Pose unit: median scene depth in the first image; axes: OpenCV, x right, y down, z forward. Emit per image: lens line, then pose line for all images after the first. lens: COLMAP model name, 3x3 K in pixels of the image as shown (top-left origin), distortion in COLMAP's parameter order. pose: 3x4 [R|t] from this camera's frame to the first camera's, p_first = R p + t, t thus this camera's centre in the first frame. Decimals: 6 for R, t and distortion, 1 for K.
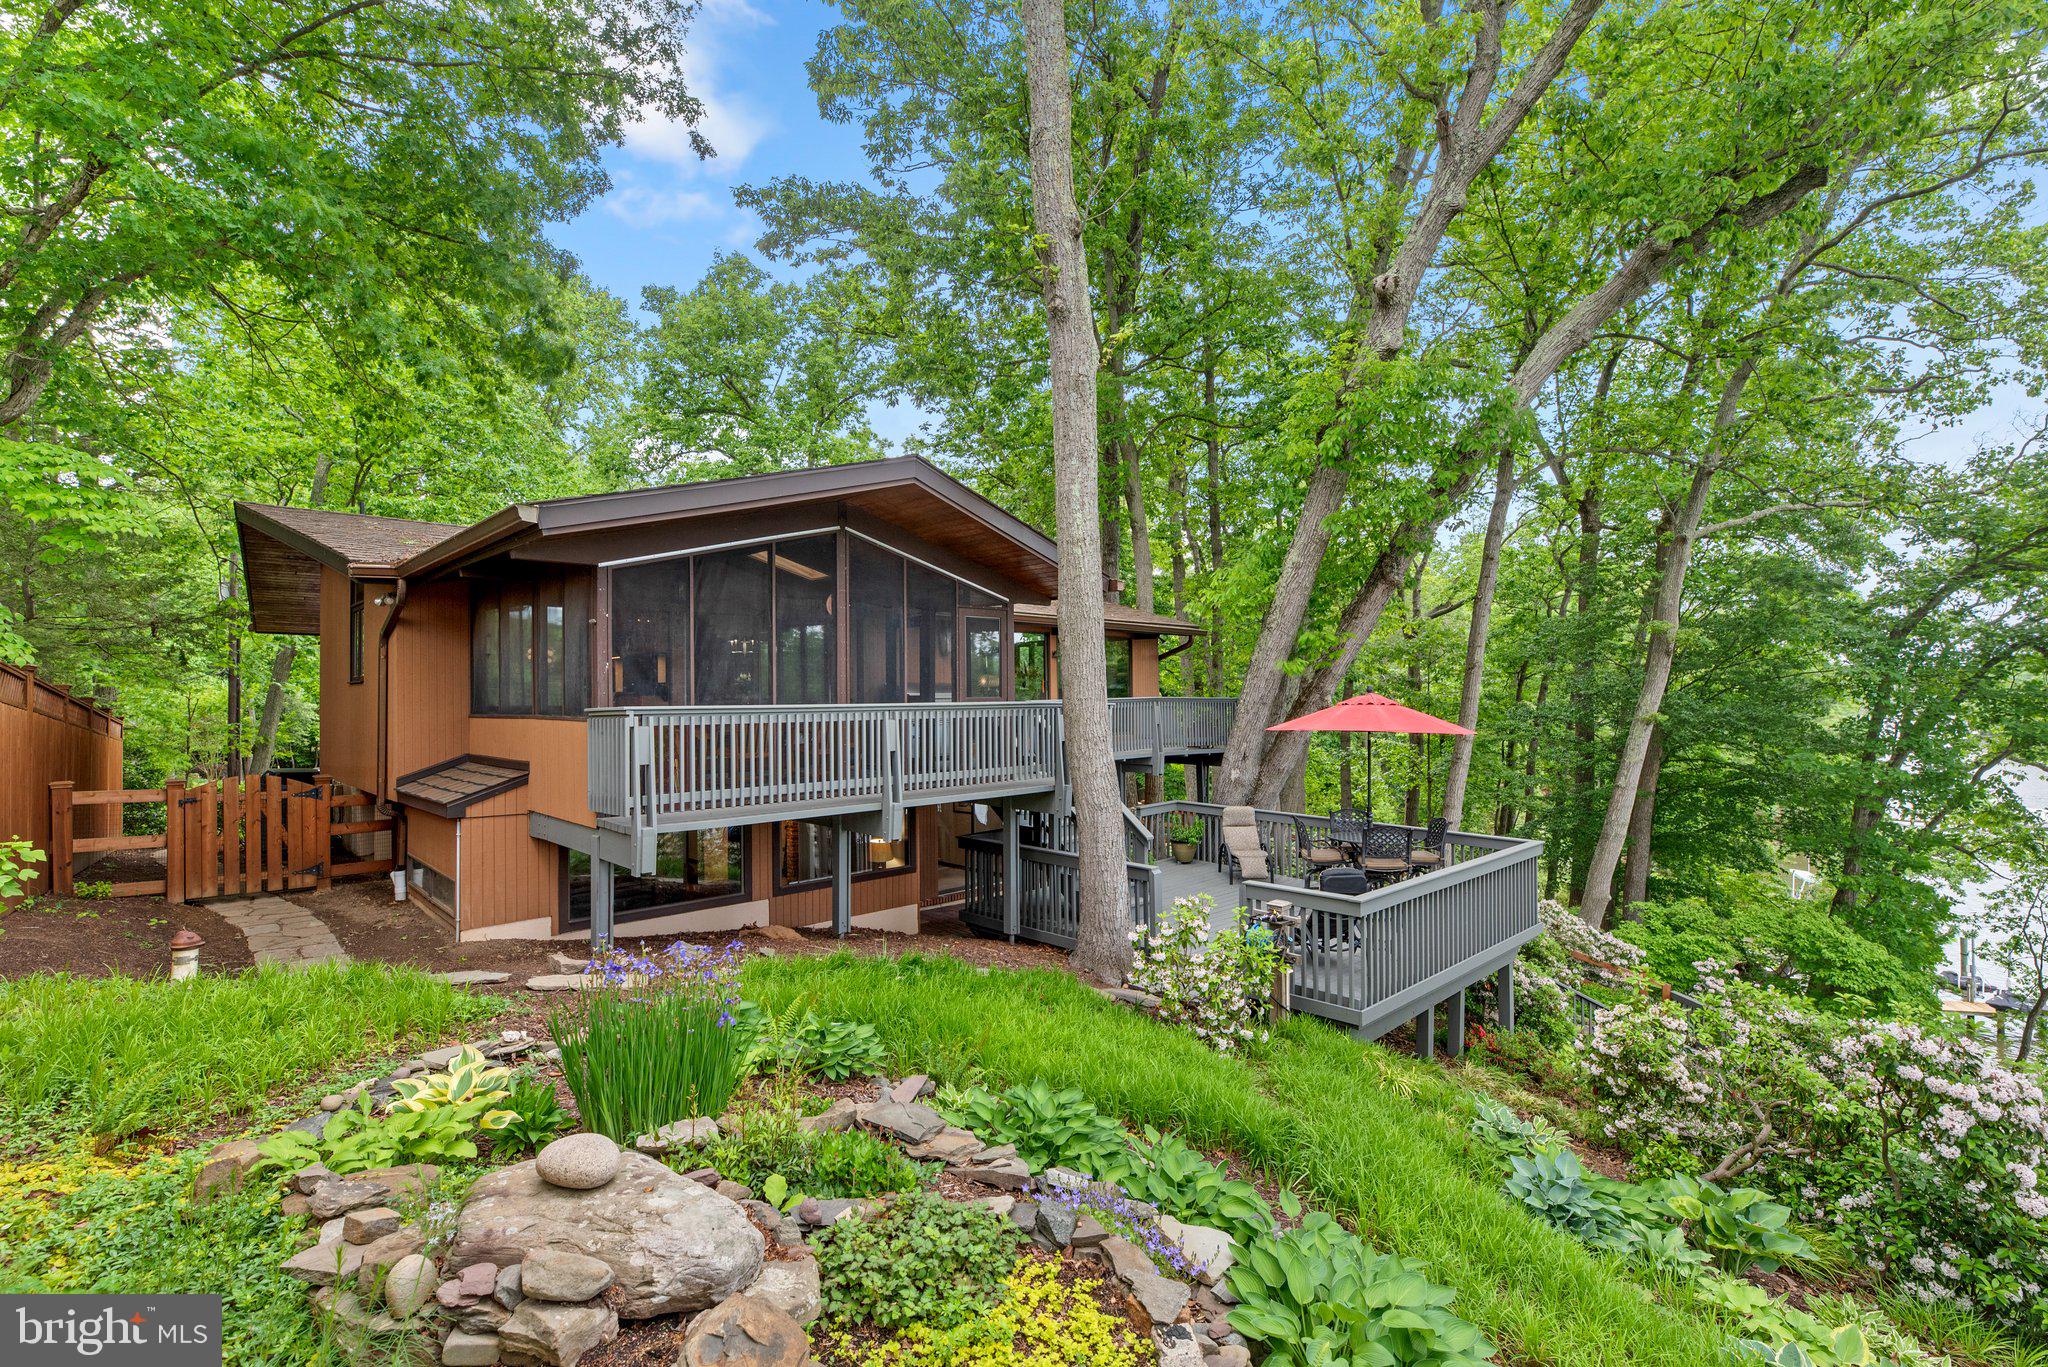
lens RADIAL K [[922.6, 0, 1033.7], [0, 922.6, 684.7], [0, 0, 1]] dist [0.001224, 0.001976]
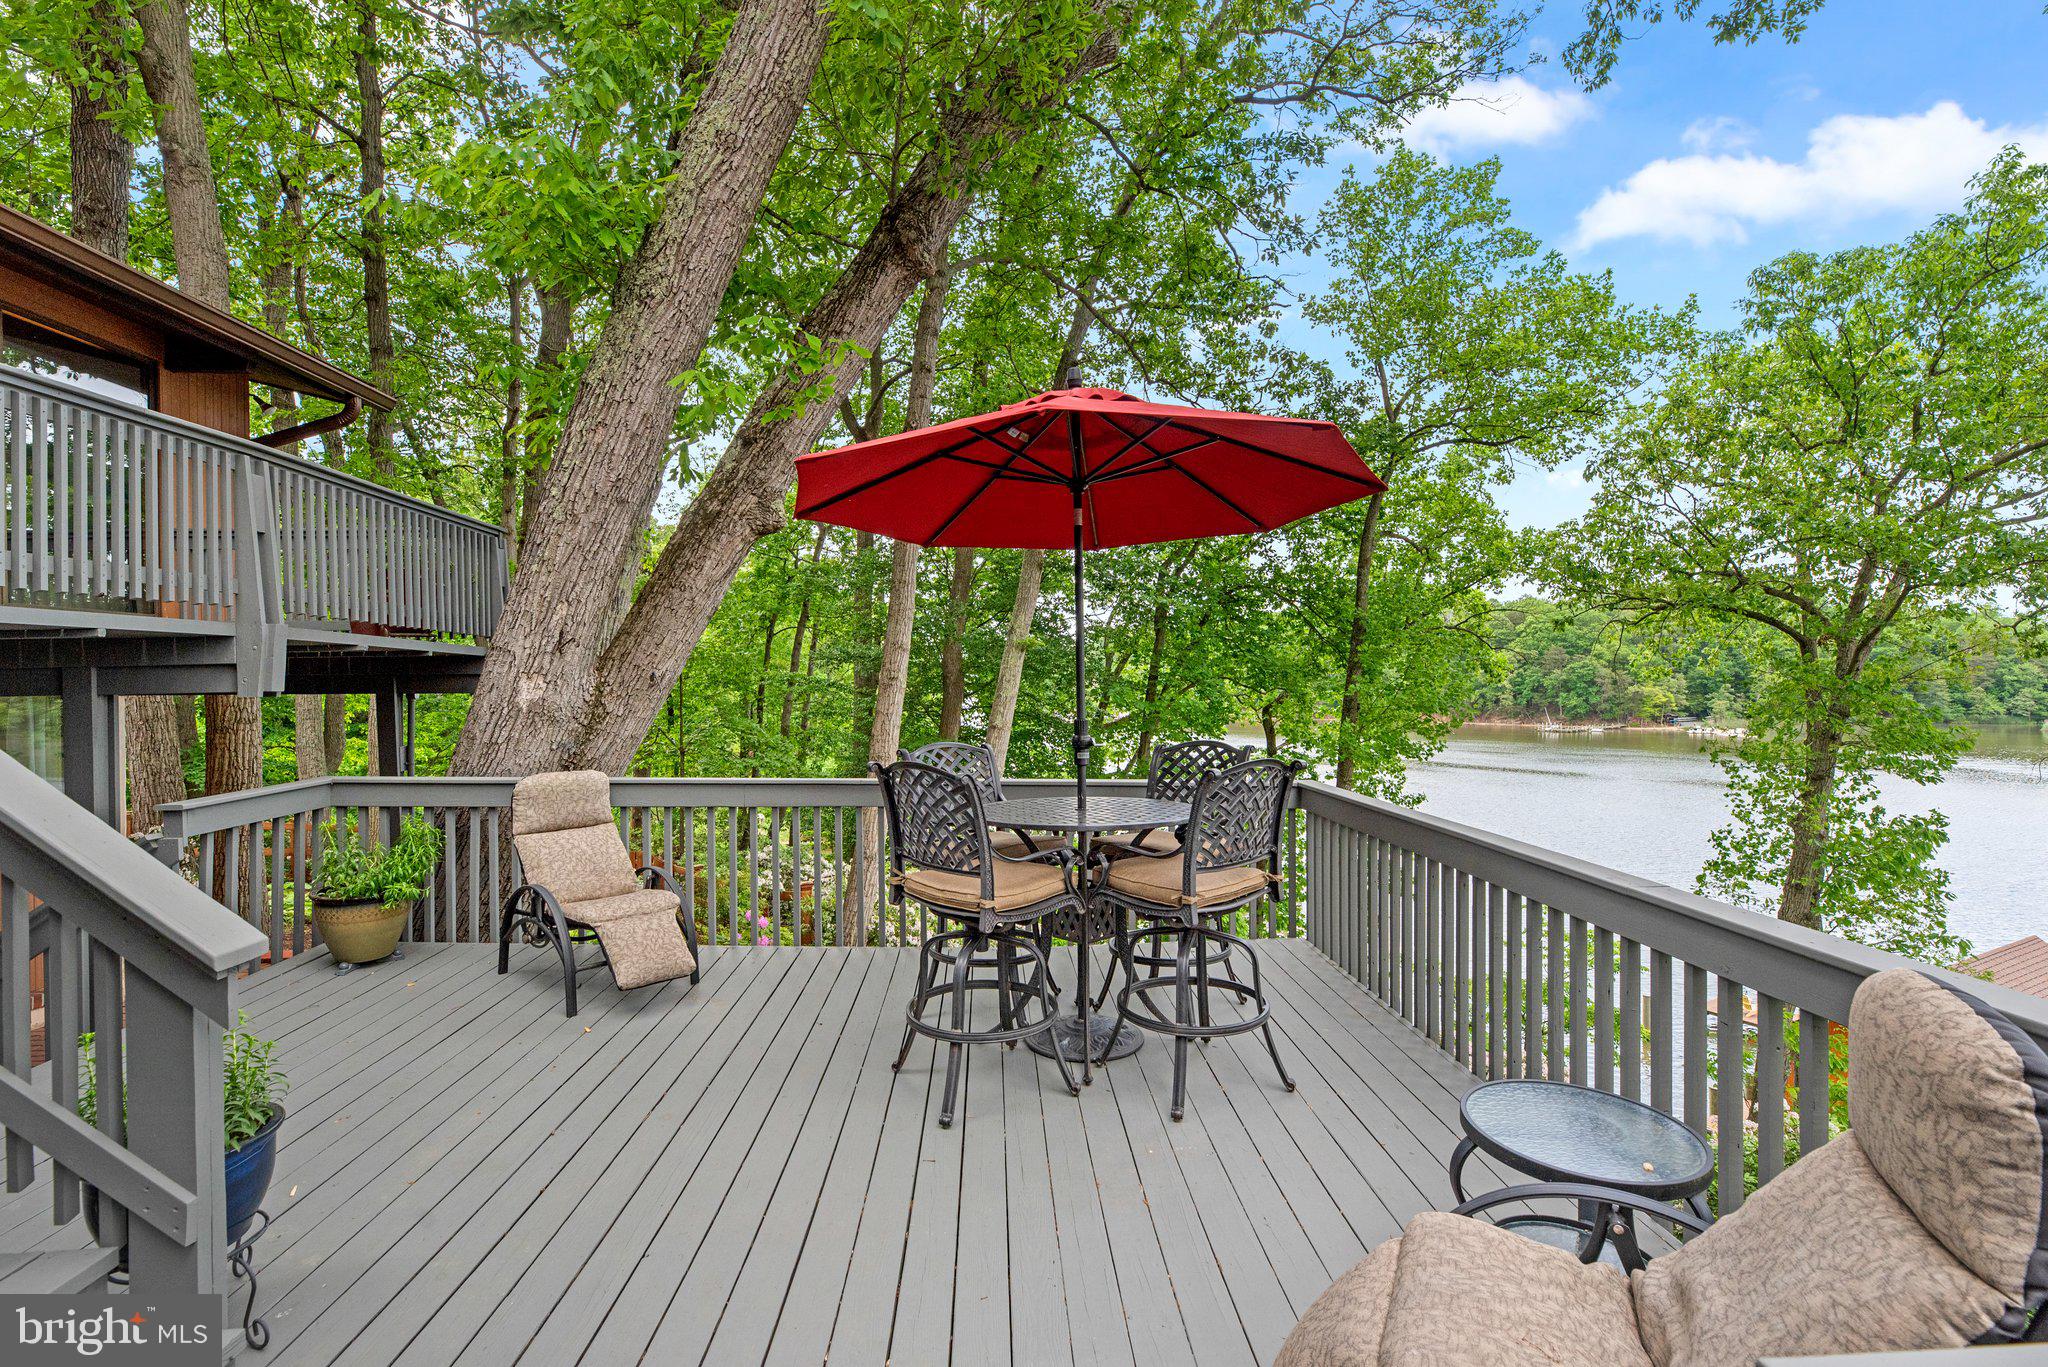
lens RADIAL K [[922.6, 0, 1030.7], [0, 922.6, 690.1], [0, 0, 1]] dist [0.001224, 0.001976]
pose [[0.662068, -0.002223, 0.749440, 0.077835], [-0.011114, 0.999857, 0.012783, 0.094971], [-0.749361, -0.016792, 0.661948, 0.641103]]
